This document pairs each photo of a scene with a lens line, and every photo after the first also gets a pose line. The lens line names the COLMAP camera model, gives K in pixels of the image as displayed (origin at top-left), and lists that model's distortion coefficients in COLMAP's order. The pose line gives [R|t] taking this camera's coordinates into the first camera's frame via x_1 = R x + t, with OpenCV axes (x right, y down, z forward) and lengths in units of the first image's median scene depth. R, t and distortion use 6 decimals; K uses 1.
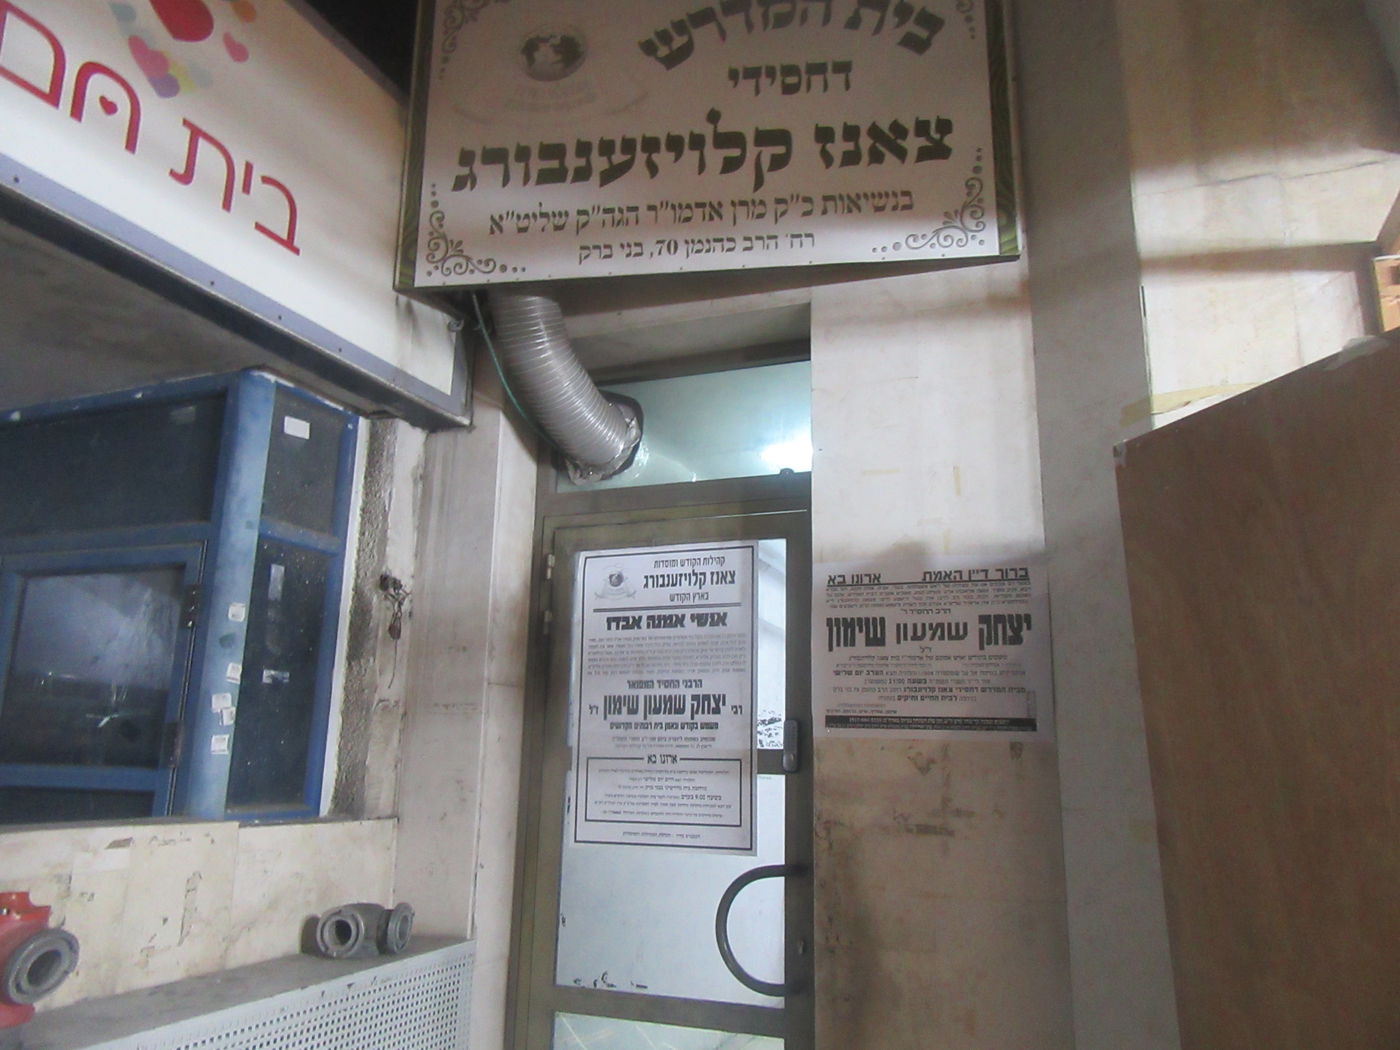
lens RADIAL K [[1005.9, 0, 700.0], [0, 1005.9, 525.0], [0, 0, 1]] dist [-0.009940, -0.003492]
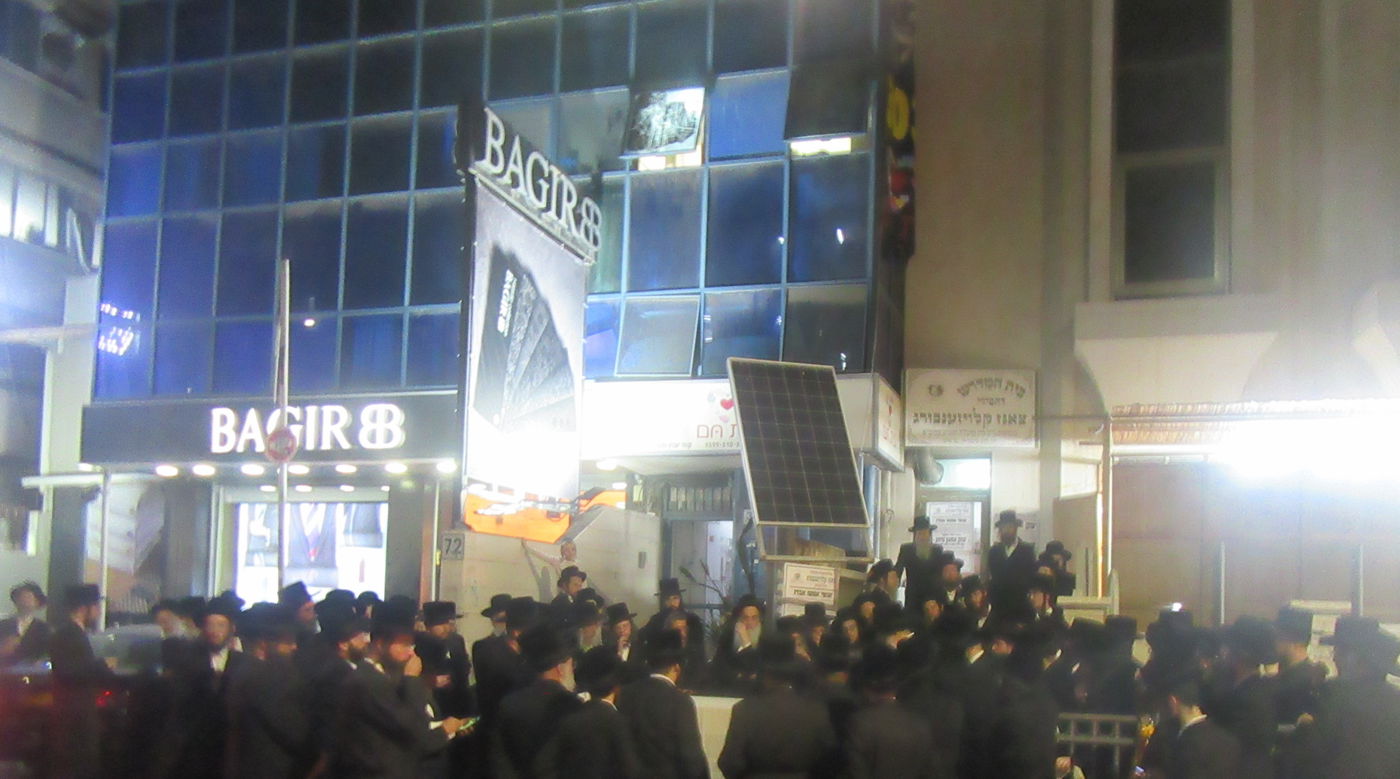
lens RADIAL K [[1179.7, 0, 701.8], [0, 1179.7, 546.4], [0, 0, 1]] dist [-0.004469, -0.002053]
pose [[0.997186, 0.012418, 0.073928, -1.581052], [-0.024735, 0.985458, 0.168109, -0.662308], [-0.070765, -0.169465, 0.982992, -4.194024]]
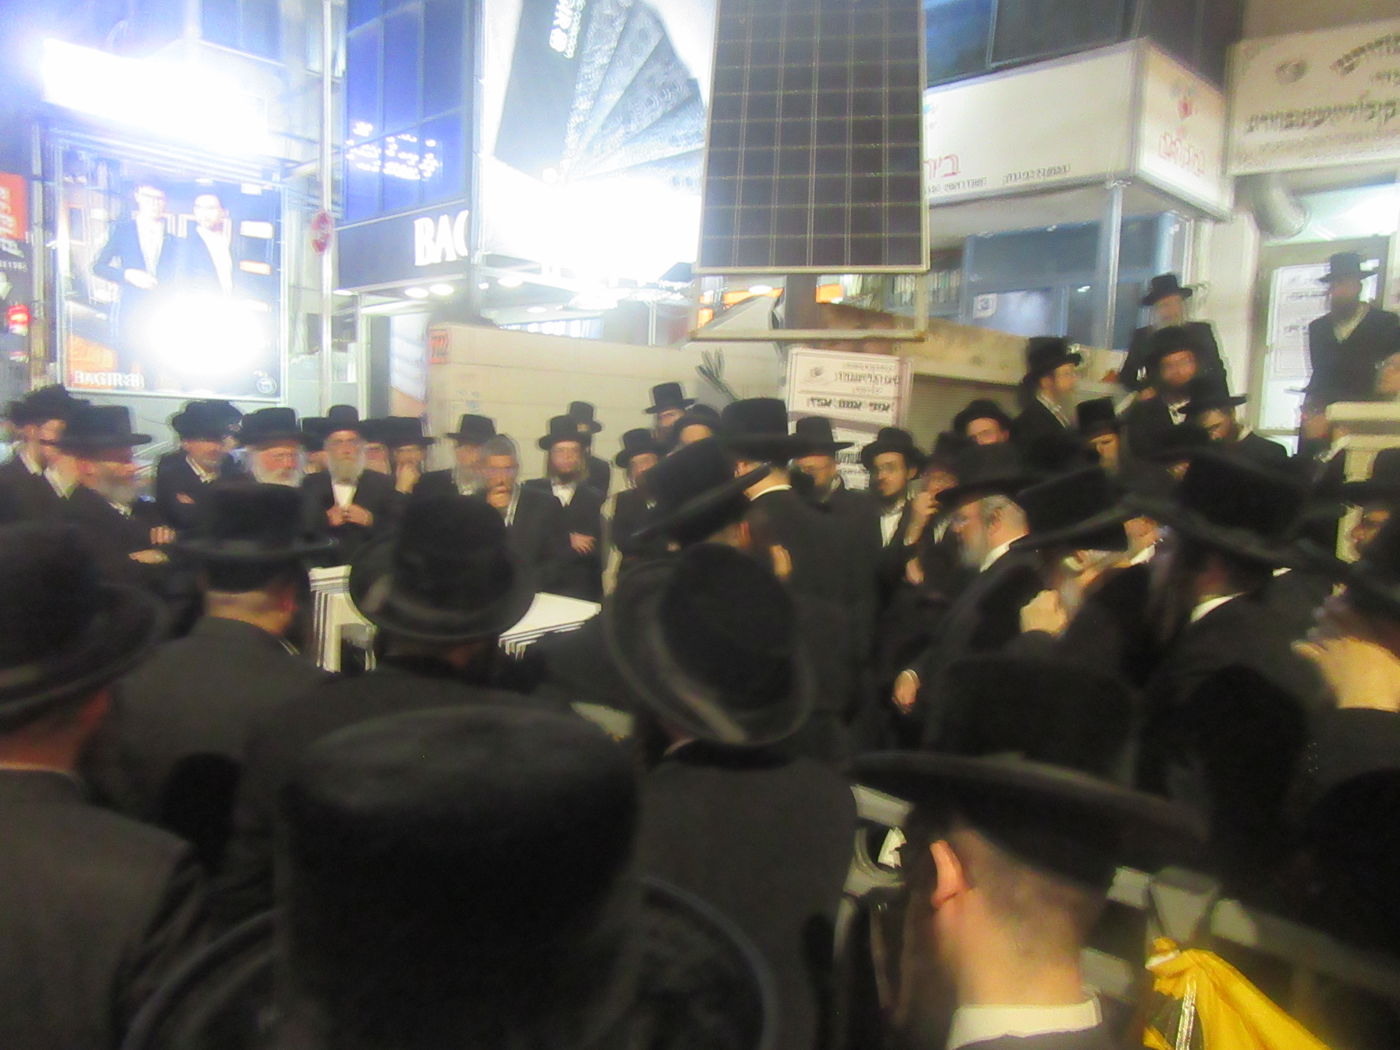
lens RADIAL K [[1014.1, 0, 700.9], [0, 1014.1, 549.9], [0, 0, 1]] dist [-0.008511, -0.002410]
pose [[0.916954, 0.061281, -0.394260, -0.460559], [0.069986, 0.948112, 0.310138, -0.222729], [0.392808, -0.311975, 0.865086, -2.297274]]
